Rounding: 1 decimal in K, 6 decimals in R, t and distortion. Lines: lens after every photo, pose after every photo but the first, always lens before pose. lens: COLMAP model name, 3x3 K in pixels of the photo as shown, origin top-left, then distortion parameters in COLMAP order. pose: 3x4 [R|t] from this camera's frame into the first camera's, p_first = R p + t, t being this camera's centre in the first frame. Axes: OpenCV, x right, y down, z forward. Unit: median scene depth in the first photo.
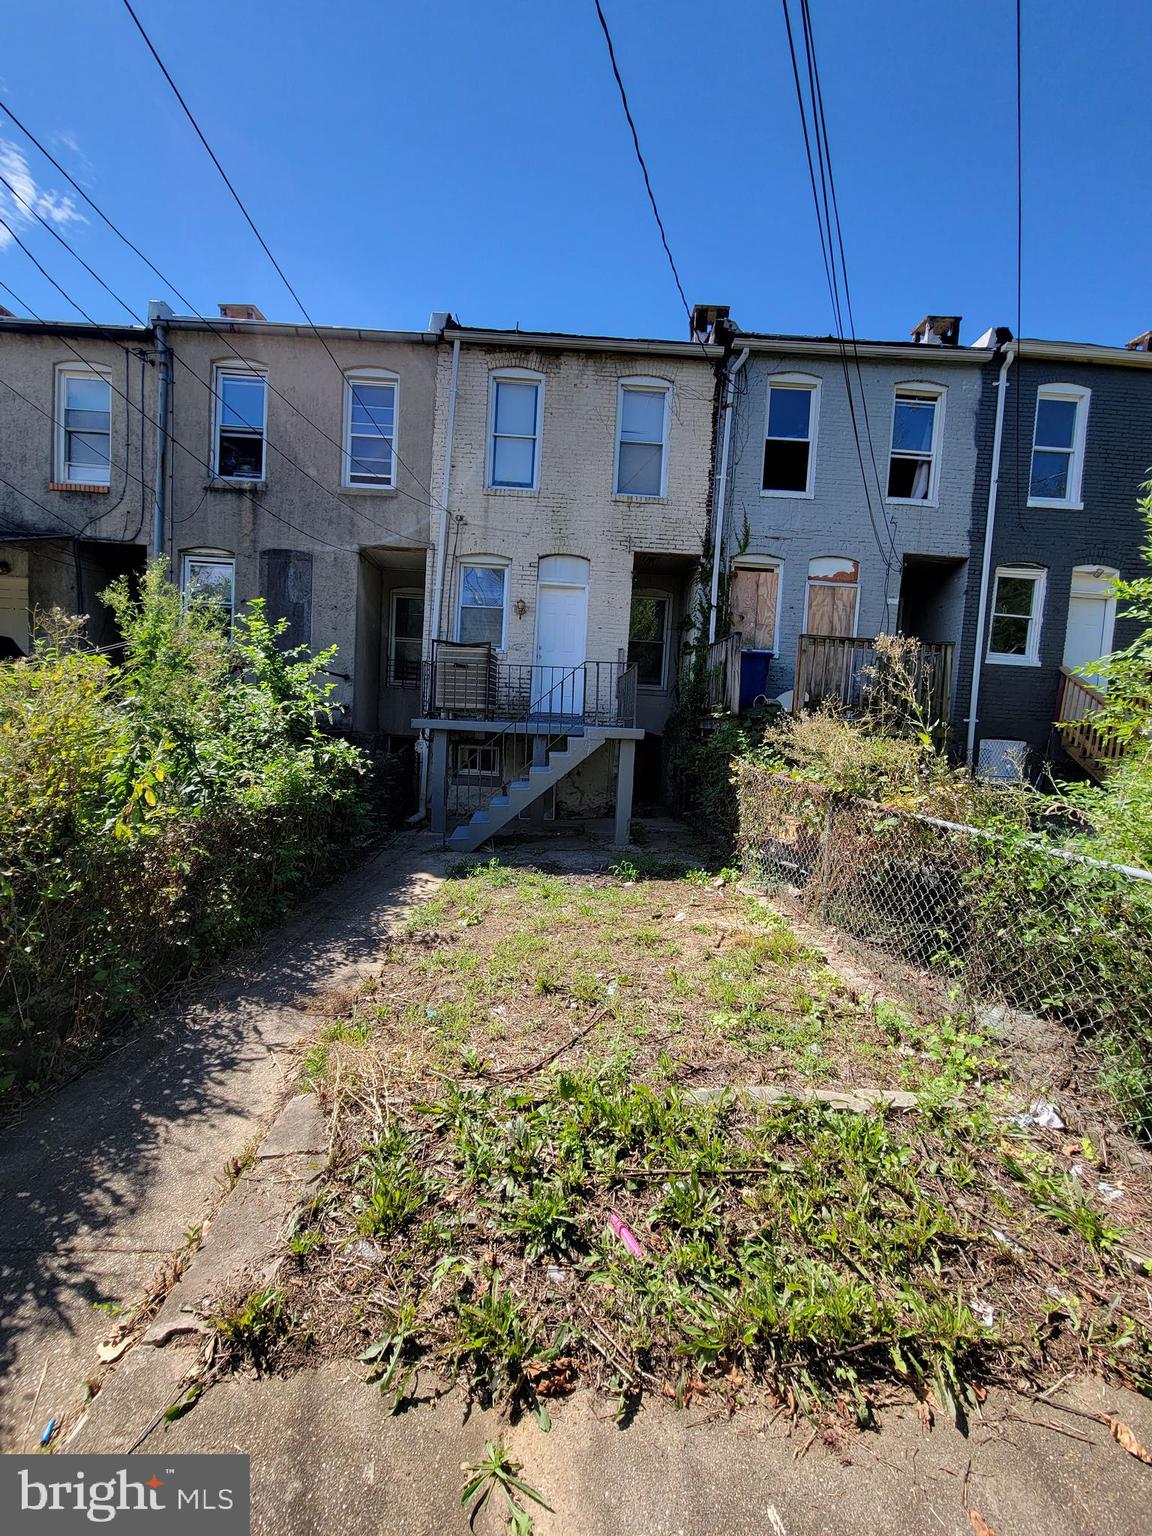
lens RADIAL K [[616.9, 0, 576.0], [0, 616.9, 768.0], [0, 0, 1]] dist [-0.002450, -0.000168]
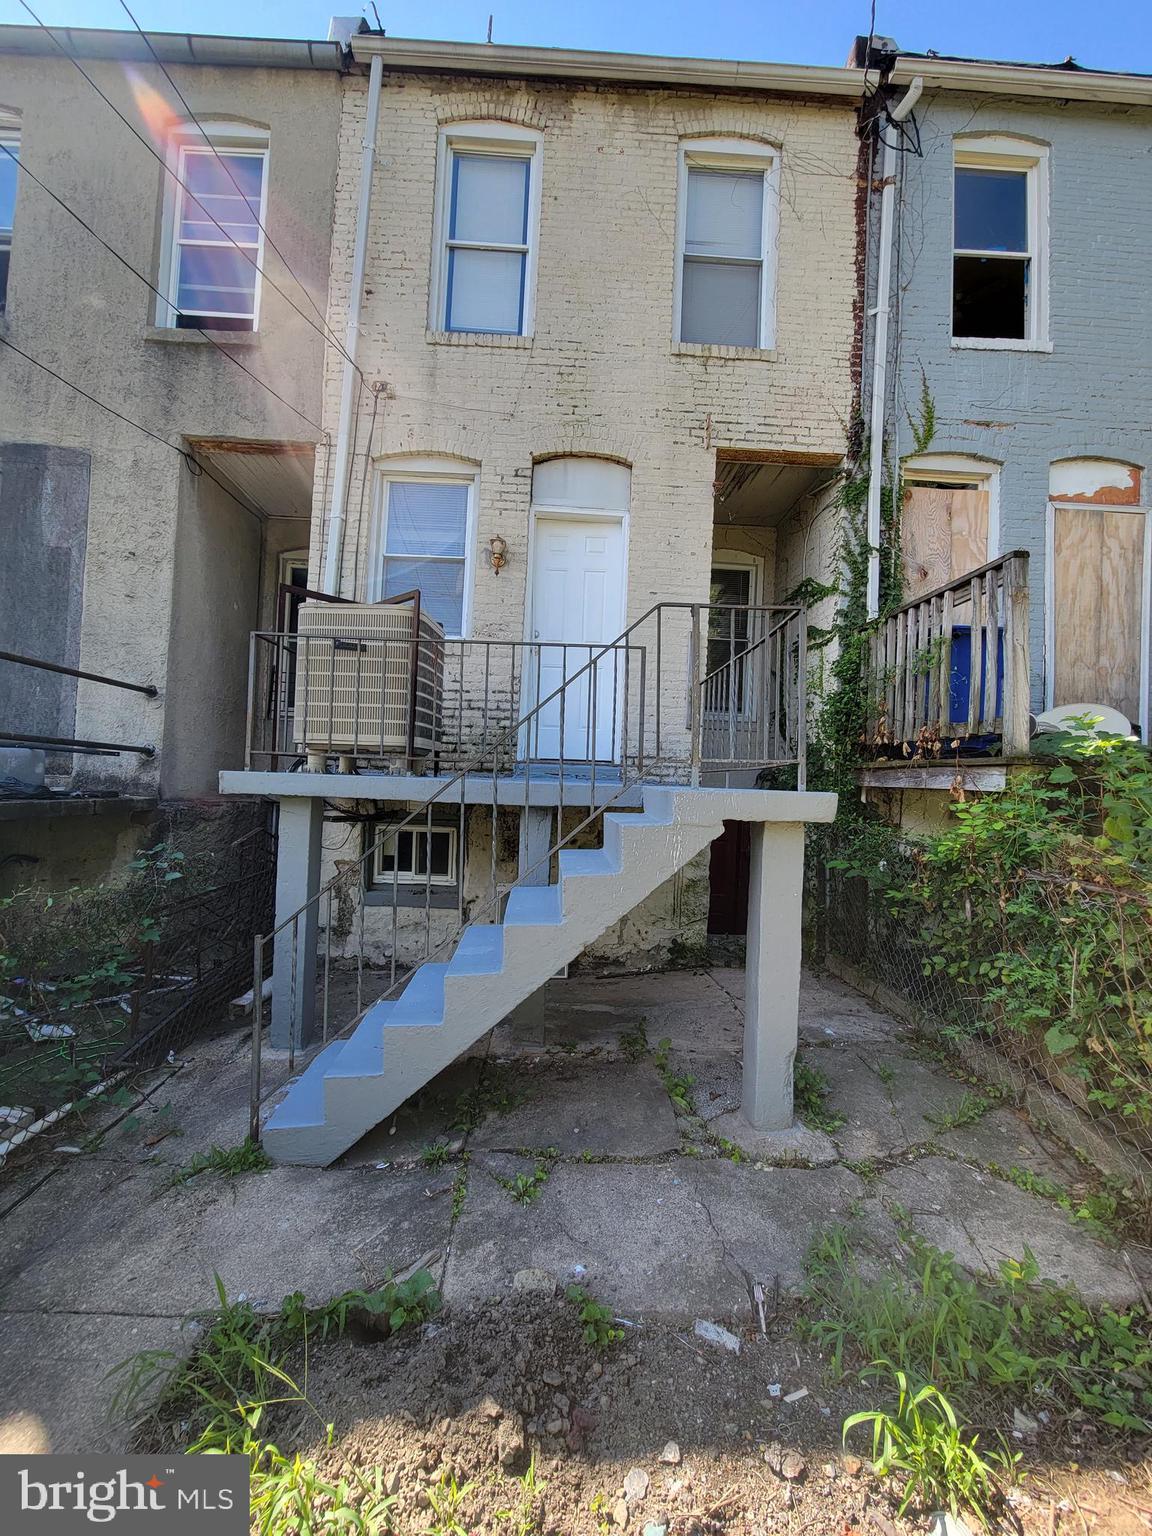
lens RADIAL K [[616.9, 0, 576.0], [0, 616.9, 768.0], [0, 0, 1]] dist [-0.002450, -0.000168]
pose [[0.999952, -0.009708, -0.001579, -0.026058], [0.009525, 0.995827, -0.090763, -0.036511], [0.002454, 0.090743, 0.995871, 0.507974]]
